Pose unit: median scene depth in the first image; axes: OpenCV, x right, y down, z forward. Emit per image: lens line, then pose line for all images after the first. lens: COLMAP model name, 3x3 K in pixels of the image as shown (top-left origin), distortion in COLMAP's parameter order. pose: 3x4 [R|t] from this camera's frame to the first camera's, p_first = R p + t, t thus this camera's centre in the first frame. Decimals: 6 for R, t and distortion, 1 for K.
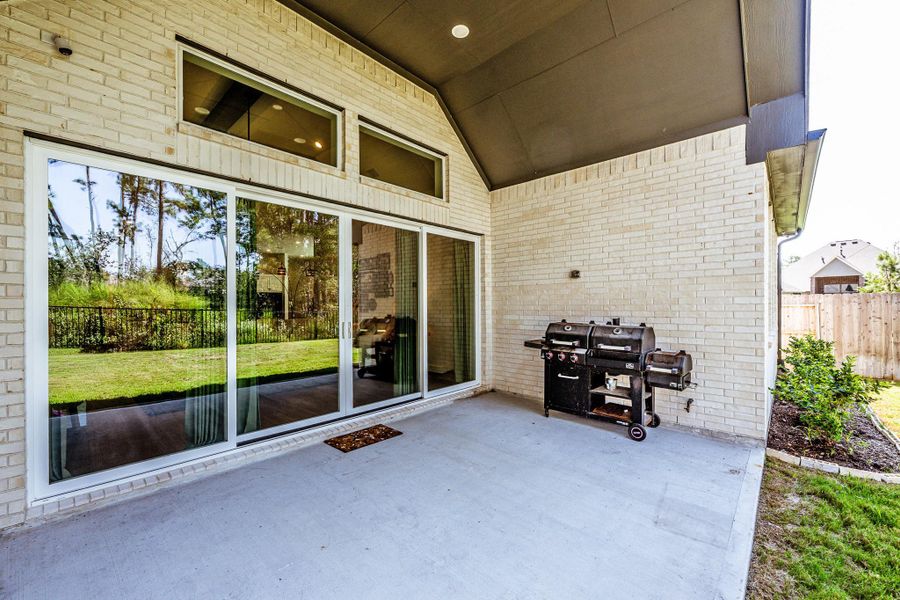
lens RADIAL K [[364.3, 0, 450.0], [0, 364.3, 300.0], [0, 0, 1]] dist [-0.000298, 0.000011]
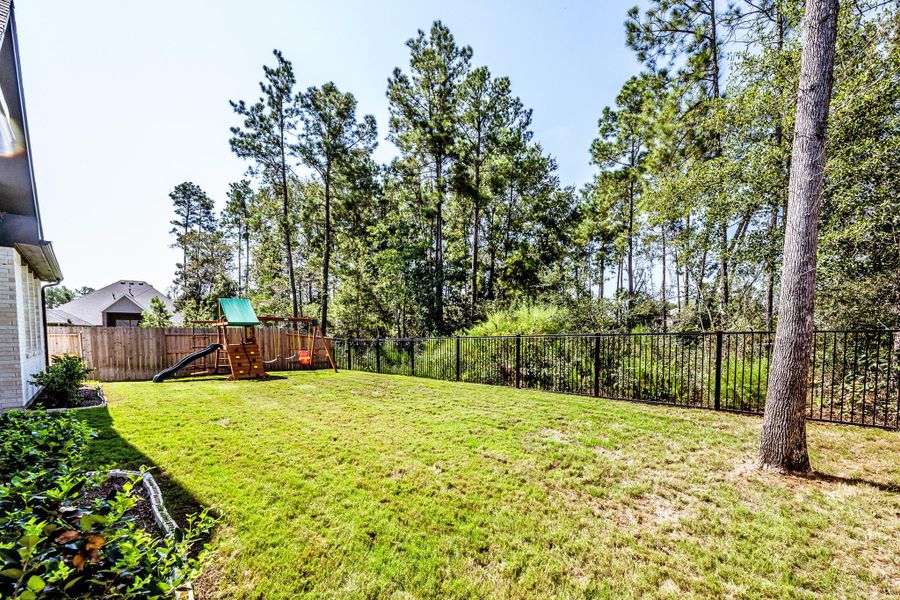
lens RADIAL K [[371.3, 0, 474.6], [0, 371.3, 358.4], [0, 0, 1]] dist [0.000191, 0.000112]
pose [[0.014382, -0.052174, 0.998534, -0.539597], [-0.012133, 0.998555, 0.052350, 0.017060], [-0.999823, -0.012868, 0.013729, -0.733233]]
